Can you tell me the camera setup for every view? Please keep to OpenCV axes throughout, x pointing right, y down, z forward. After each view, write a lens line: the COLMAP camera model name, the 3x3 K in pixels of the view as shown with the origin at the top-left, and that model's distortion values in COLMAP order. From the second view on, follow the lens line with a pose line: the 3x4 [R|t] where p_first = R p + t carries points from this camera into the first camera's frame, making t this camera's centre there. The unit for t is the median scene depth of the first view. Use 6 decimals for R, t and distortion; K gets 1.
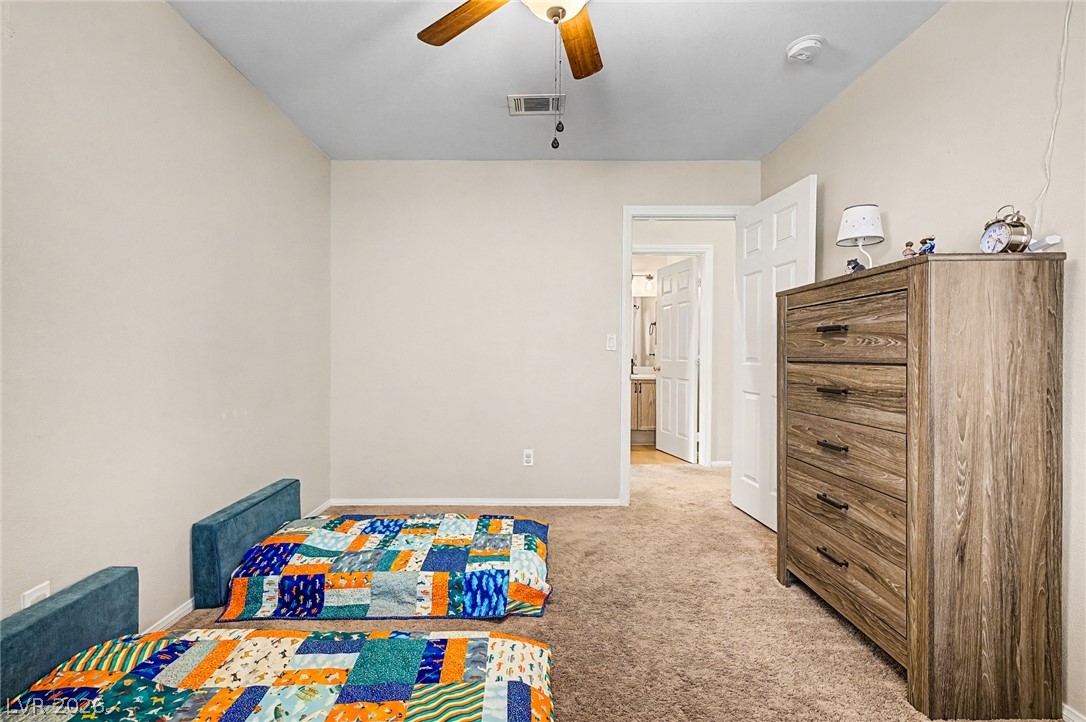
lens RADIAL K [[464.2, 0, 536.6], [0, 464.2, 356.5], [0, 0, 1]] dist [-0.000624, -0.000100]
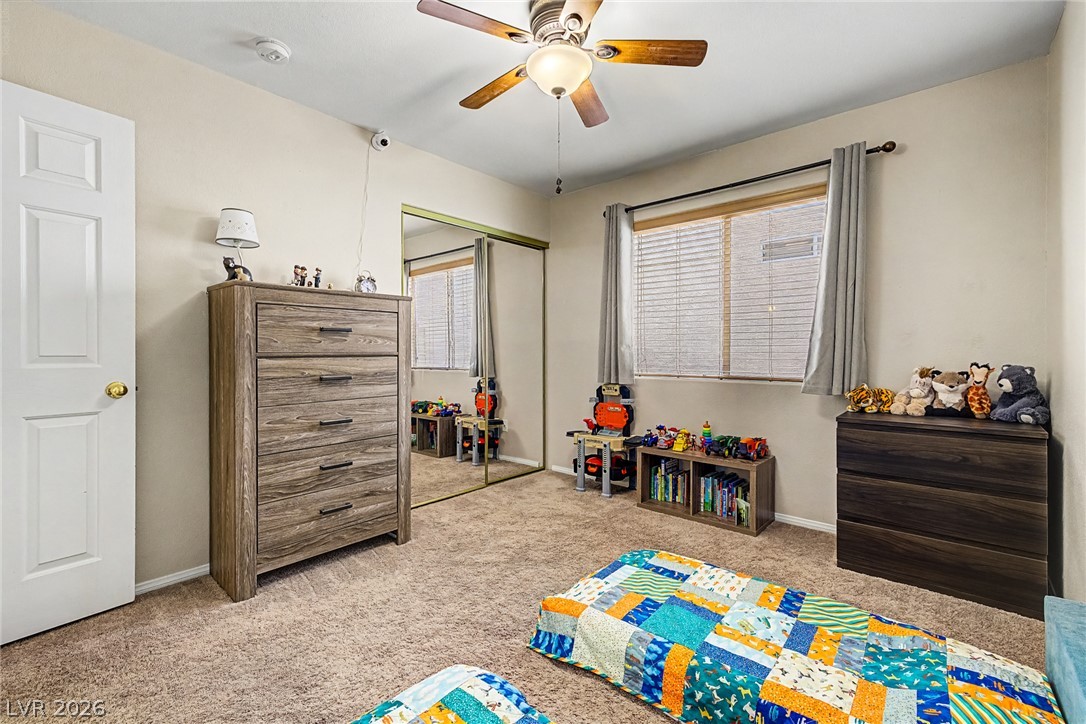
lens RADIAL K [[464.2, 0, 535.4], [0, 464.2, 355.6], [0, 0, 1]] dist [-0.000624, -0.000100]
pose [[-0.735071, -0.011582, 0.677891, -0.716570], [0.001107, 0.999832, 0.018282, -0.013148], [-0.677989, 0.014189, -0.734935, 1.797957]]
